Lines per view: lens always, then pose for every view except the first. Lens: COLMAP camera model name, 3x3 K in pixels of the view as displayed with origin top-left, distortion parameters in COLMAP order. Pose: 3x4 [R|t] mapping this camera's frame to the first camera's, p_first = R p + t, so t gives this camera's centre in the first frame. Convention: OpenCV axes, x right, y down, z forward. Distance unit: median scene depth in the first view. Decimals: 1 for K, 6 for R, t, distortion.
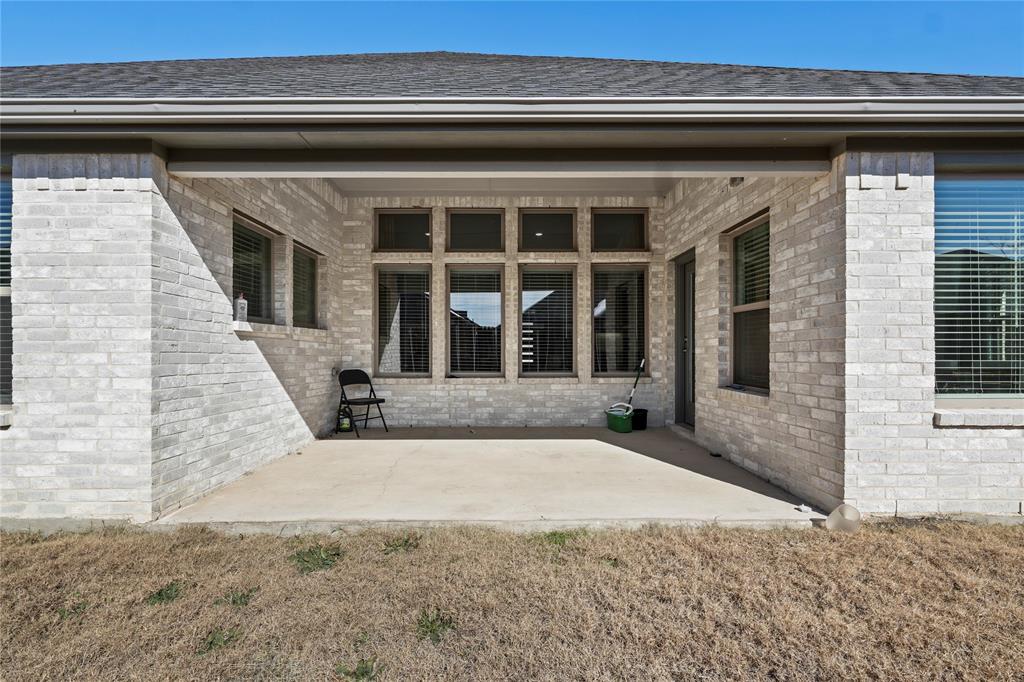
lens RADIAL K [[509.2, 0, 510.6], [0, 509.2, 344.7], [0, 0, 1]] dist [0.020278, -0.000040]
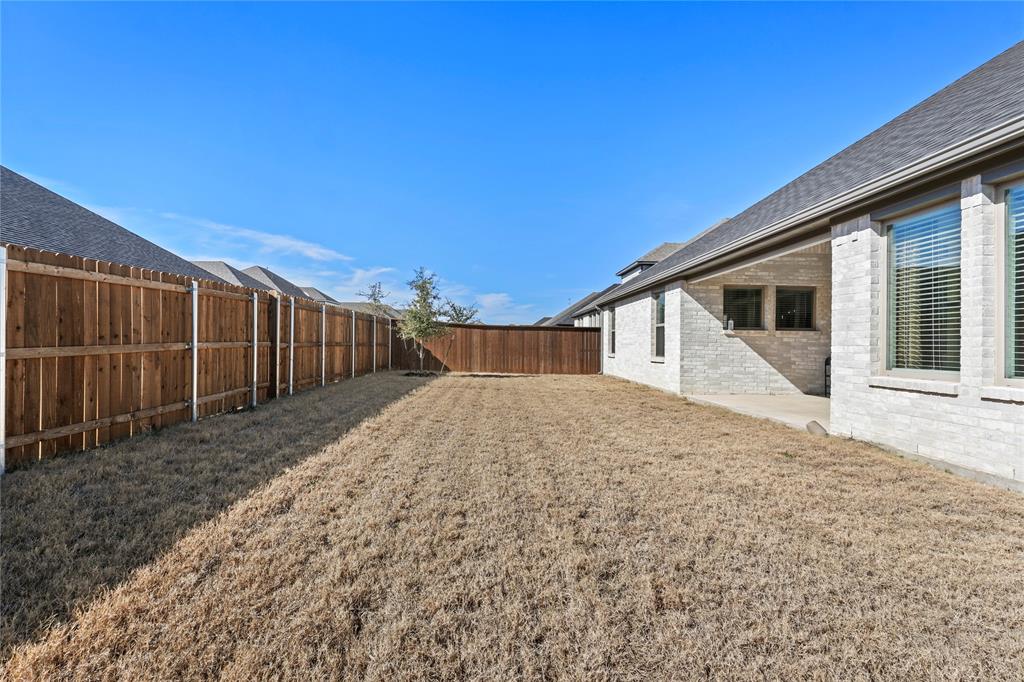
lens RADIAL K [[477.3, 0, 509.5], [0, 477.3, 342.5], [0, 0, 1]] dist [-0.001059, 0.000286]
pose [[0.030220, -0.003264, -0.999538, 2.177066], [-0.009246, 0.999951, -0.003545, 0.038983], [0.999501, 0.009349, 0.030188, -0.146648]]
